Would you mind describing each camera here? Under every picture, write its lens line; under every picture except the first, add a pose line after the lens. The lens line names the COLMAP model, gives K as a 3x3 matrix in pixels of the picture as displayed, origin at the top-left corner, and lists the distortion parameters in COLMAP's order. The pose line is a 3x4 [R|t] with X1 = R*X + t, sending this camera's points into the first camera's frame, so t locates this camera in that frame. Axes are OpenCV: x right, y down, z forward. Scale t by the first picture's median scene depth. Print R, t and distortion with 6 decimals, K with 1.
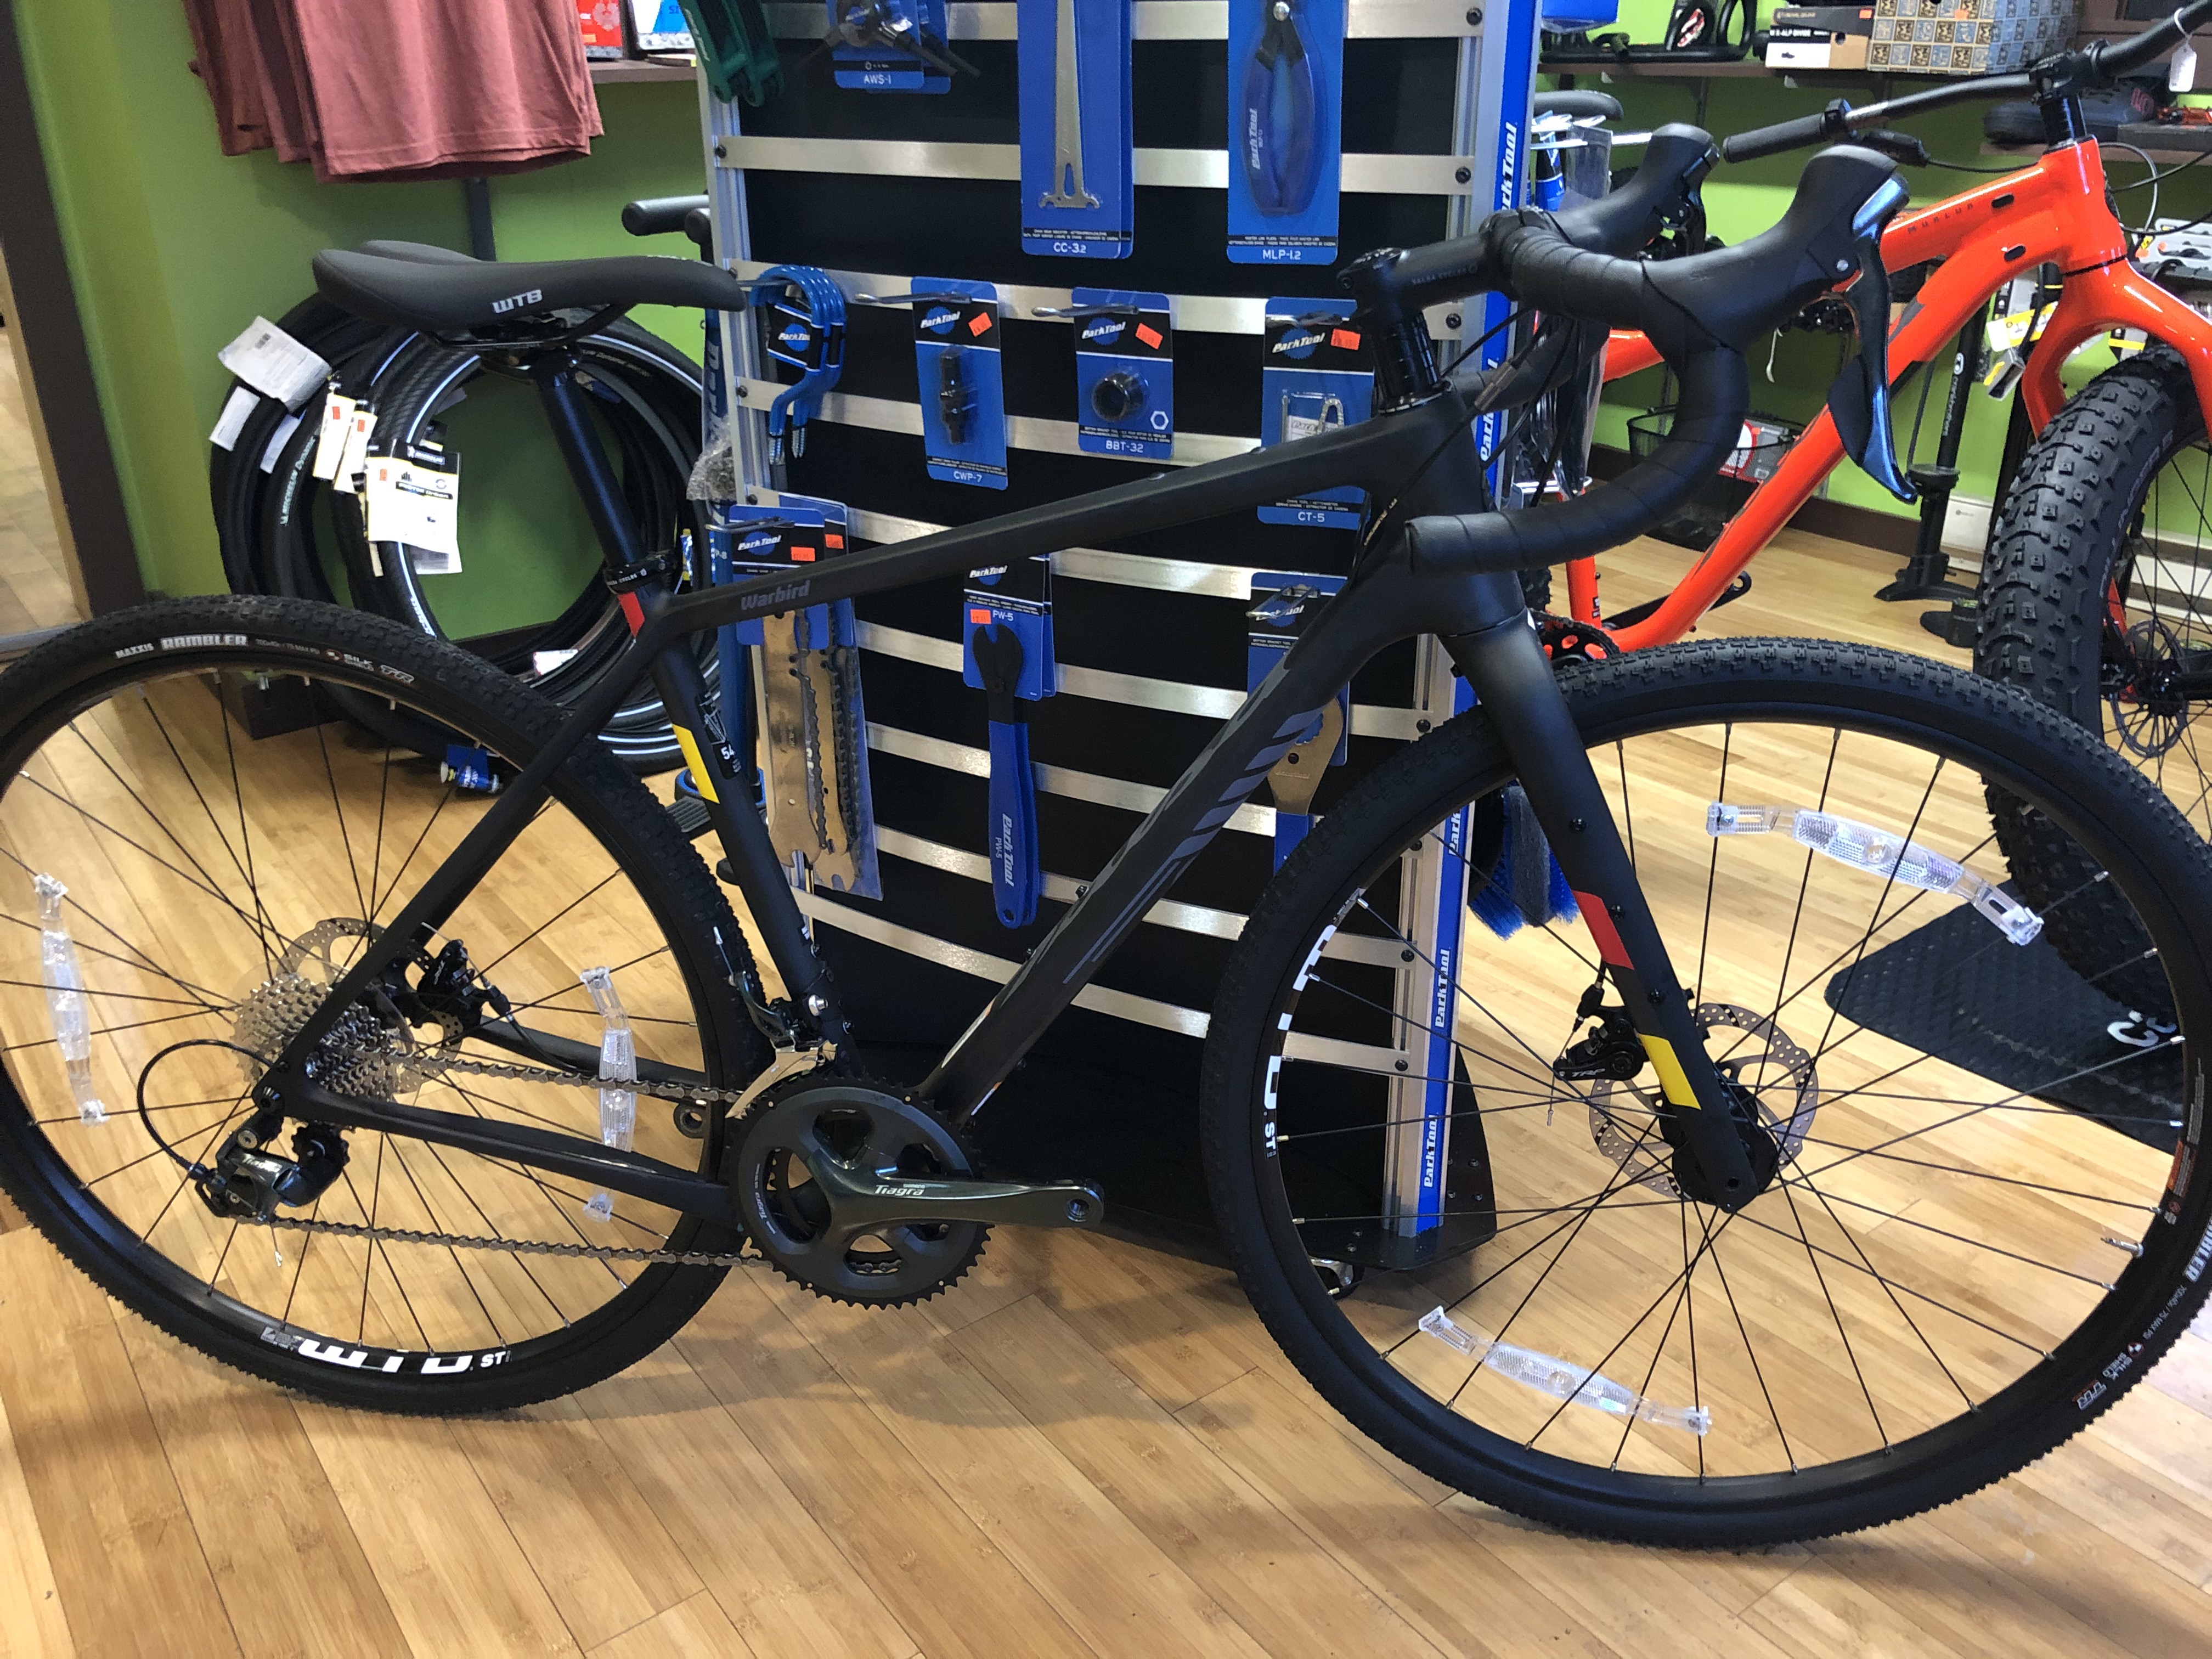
lens RADIAL K [[1810.8, 0, 1107.8], [0, 1810.8, 819.1], [0, 0, 1]] dist [0.007474, 0.003638]
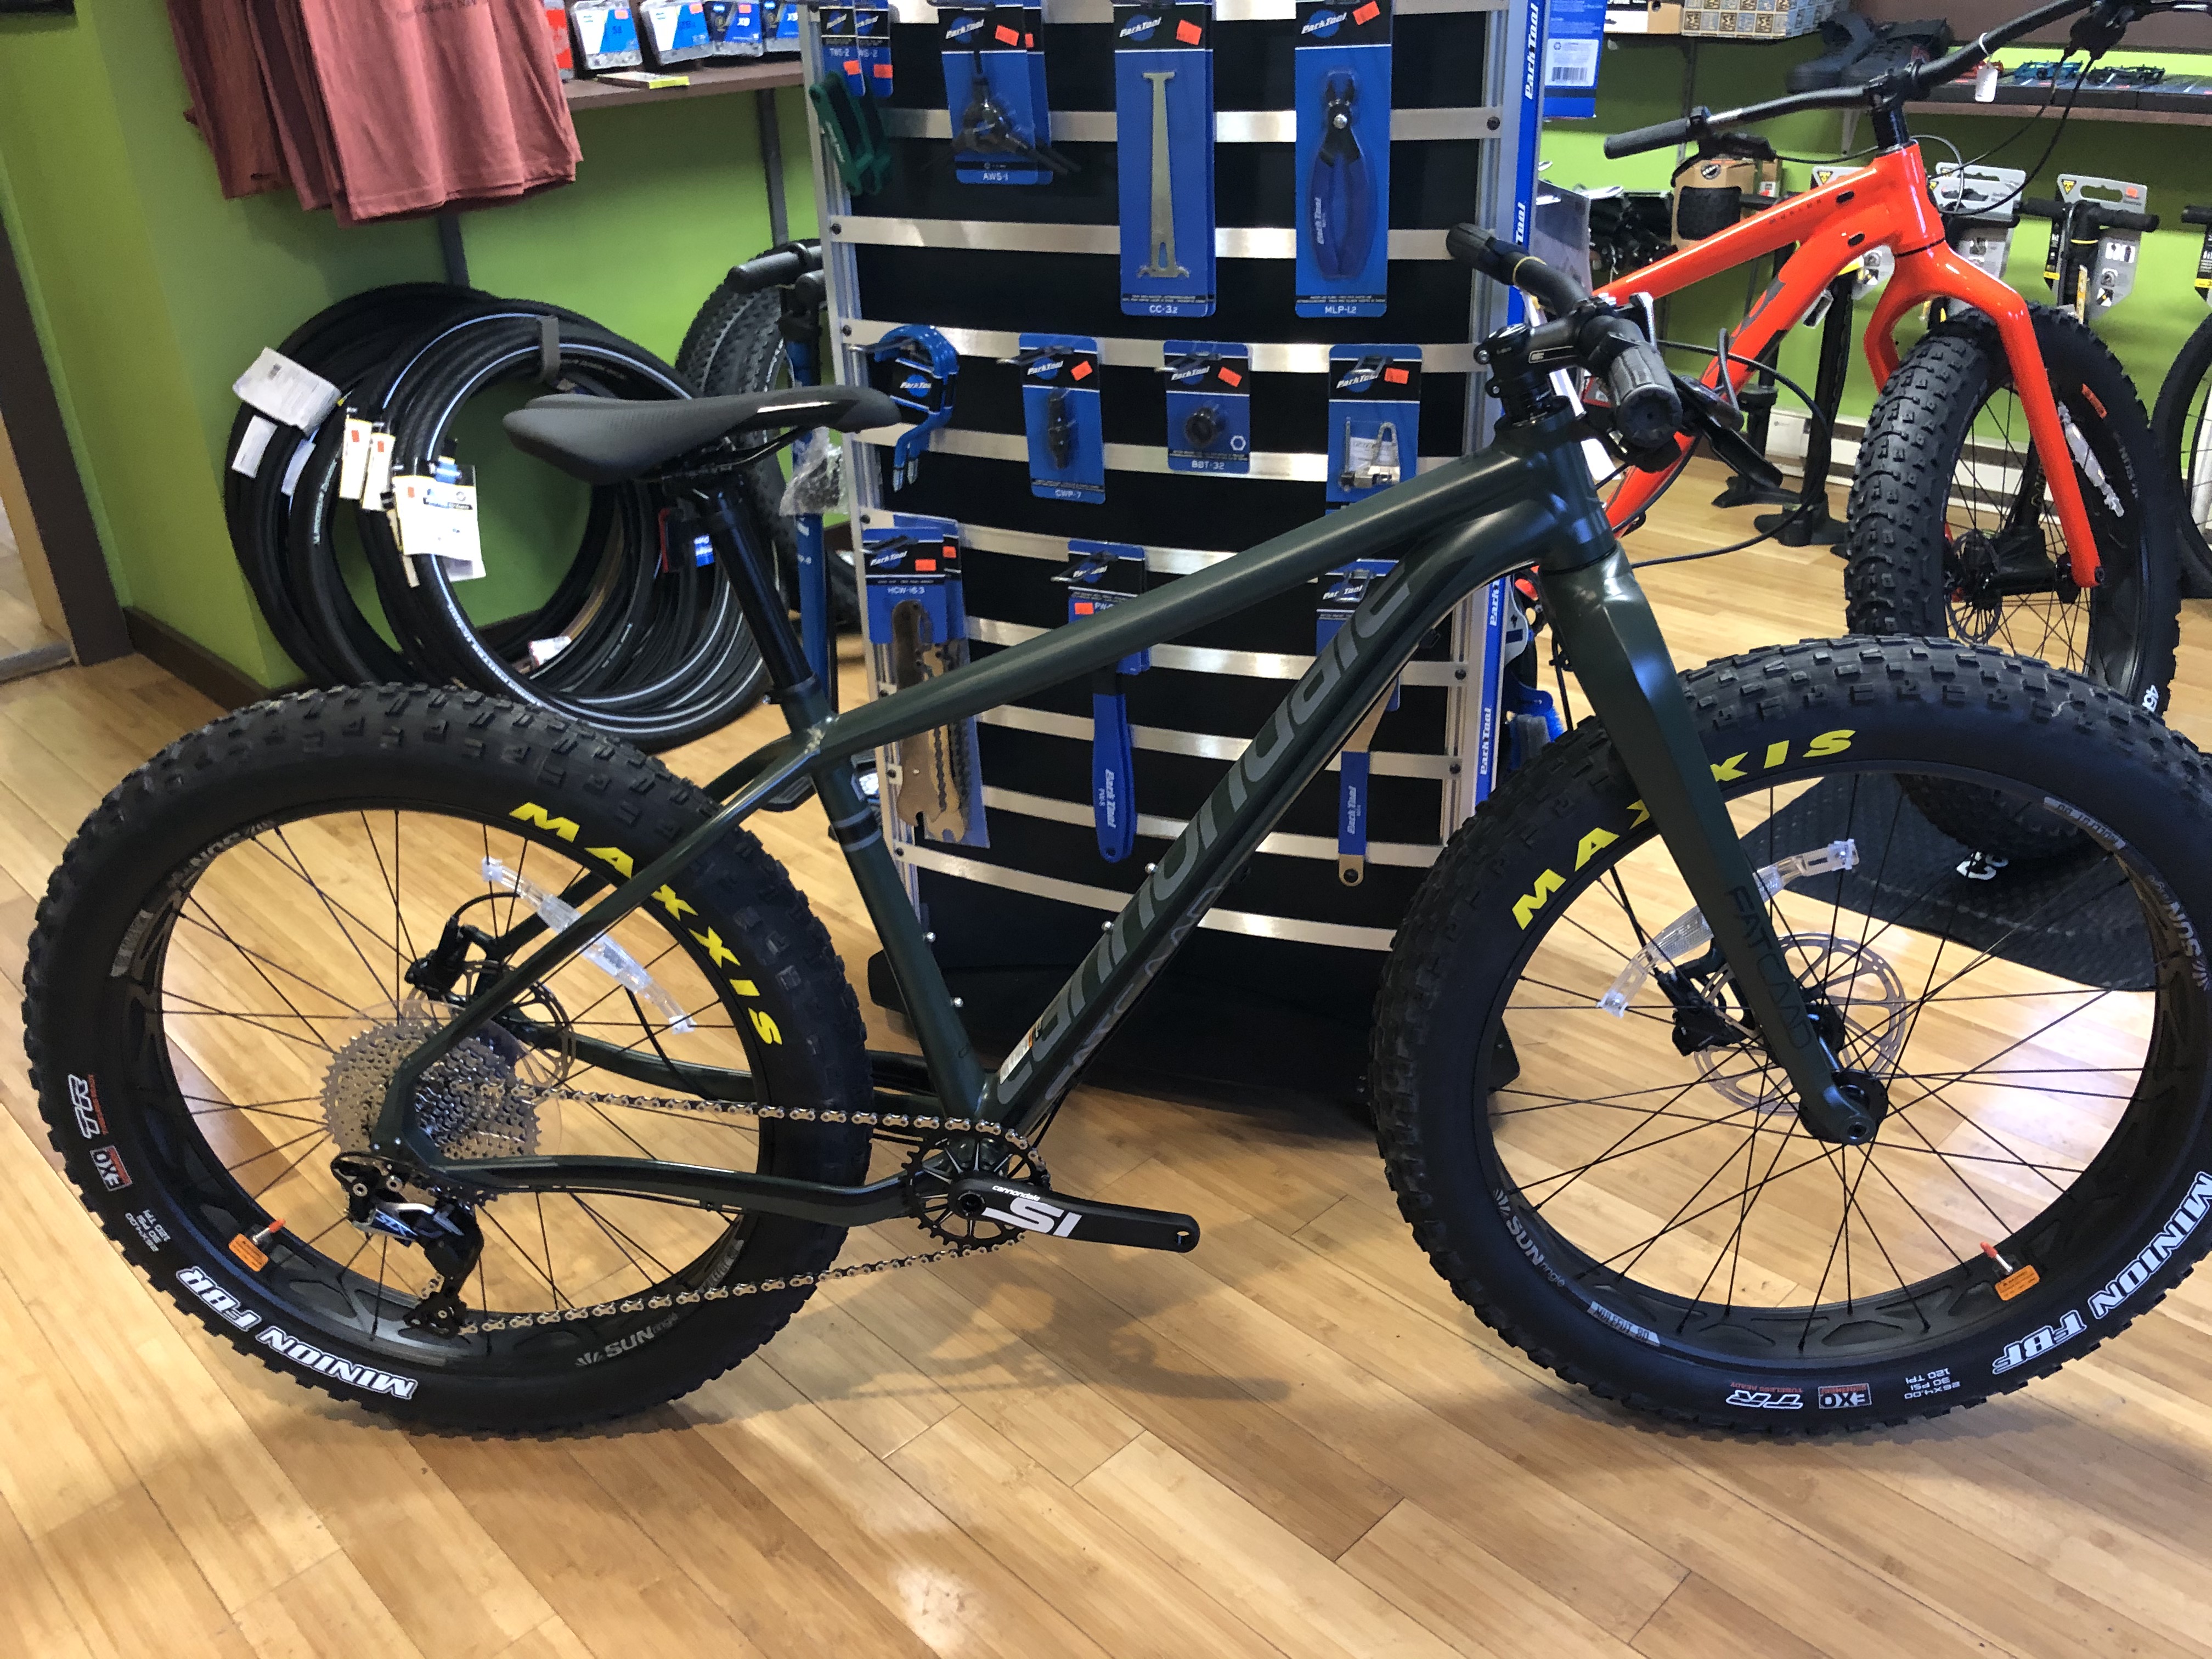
lens RADIAL K [[1808.4, 0, 1106.0], [0, 1808.4, 829.5], [0, 0, 1]] dist [0.001847, -0.005341]
pose [[0.991411, -0.082241, 0.101689, -0.157717], [0.076644, 0.995383, 0.057780, -0.027826], [-0.105971, -0.049489, 0.993137, -0.171517]]
